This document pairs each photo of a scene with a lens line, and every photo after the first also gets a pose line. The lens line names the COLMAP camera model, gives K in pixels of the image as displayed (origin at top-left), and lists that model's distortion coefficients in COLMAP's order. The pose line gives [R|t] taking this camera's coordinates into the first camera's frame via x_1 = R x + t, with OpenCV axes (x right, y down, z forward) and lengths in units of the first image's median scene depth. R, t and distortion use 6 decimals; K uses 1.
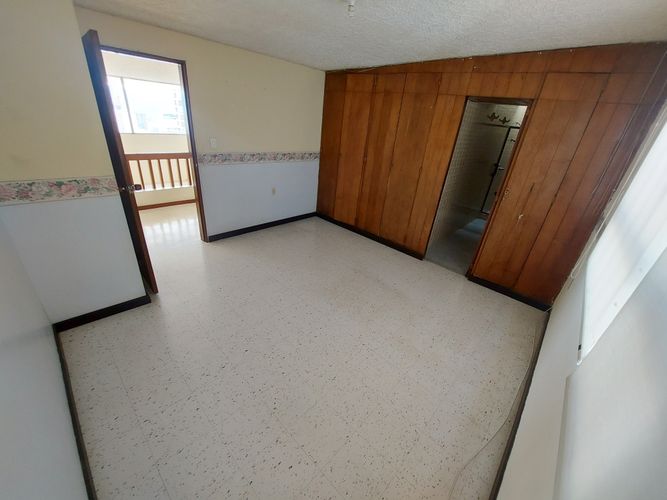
lens RADIAL K [[269.7, 0, 335.5], [0, 269.7, 250.4], [0, 0, 1]] dist [-0.002098, -0.000179]
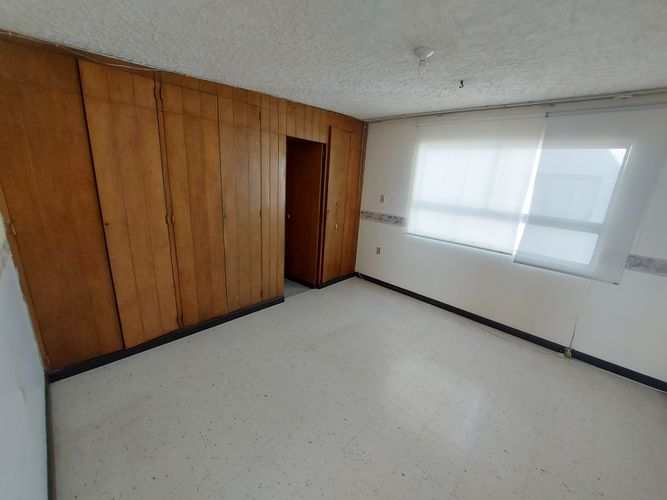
lens RADIAL K [[269.7, 0, 335.5], [0, 269.7, 250.4], [0, 0, 1]] dist [-0.002098, -0.000179]
pose [[0.020129, -0.362901, 0.931610, -0.485923], [0.380221, 0.864566, 0.328569, -0.358373], [-0.924677, 0.347604, 0.155386, 0.637660]]
